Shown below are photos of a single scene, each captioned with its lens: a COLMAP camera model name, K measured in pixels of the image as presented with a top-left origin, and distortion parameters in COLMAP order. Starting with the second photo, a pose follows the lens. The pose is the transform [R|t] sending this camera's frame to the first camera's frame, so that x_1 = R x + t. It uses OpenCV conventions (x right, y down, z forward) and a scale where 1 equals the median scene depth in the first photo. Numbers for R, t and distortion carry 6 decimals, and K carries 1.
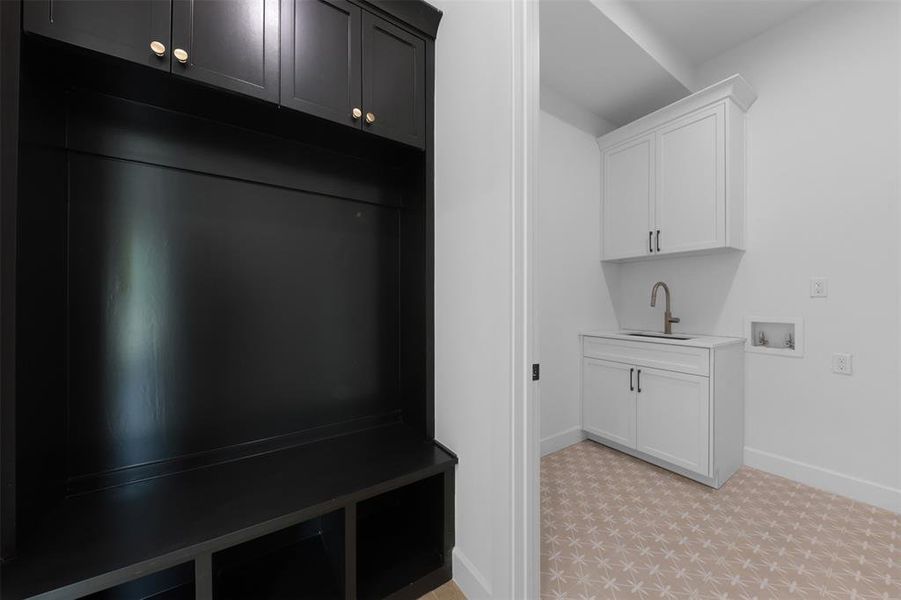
lens RADIAL K [[319.9, 0, 452.6], [0, 319.9, 305.1], [0, 0, 1]] dist [0.012561, -0.007958]
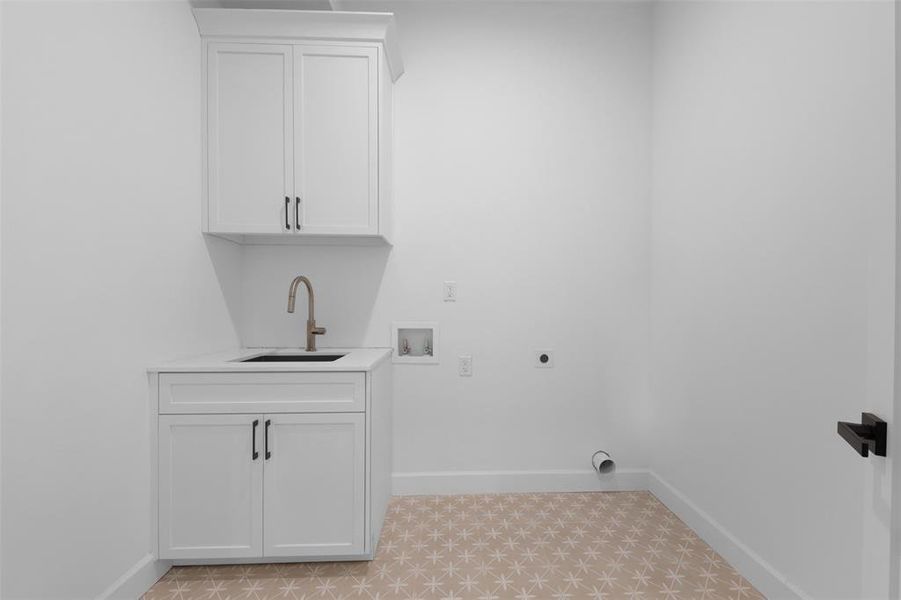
lens RADIAL K [[319.9, 0, 452.6], [0, 319.9, 305.1], [0, 0, 1]] dist [0.012561, -0.007958]
pose [[0.529849, 0.005678, 0.848073, 0.269175], [0.006571, 0.999920, -0.010800, -0.001871], [-0.848067, 0.011295, 0.529769, 0.412009]]
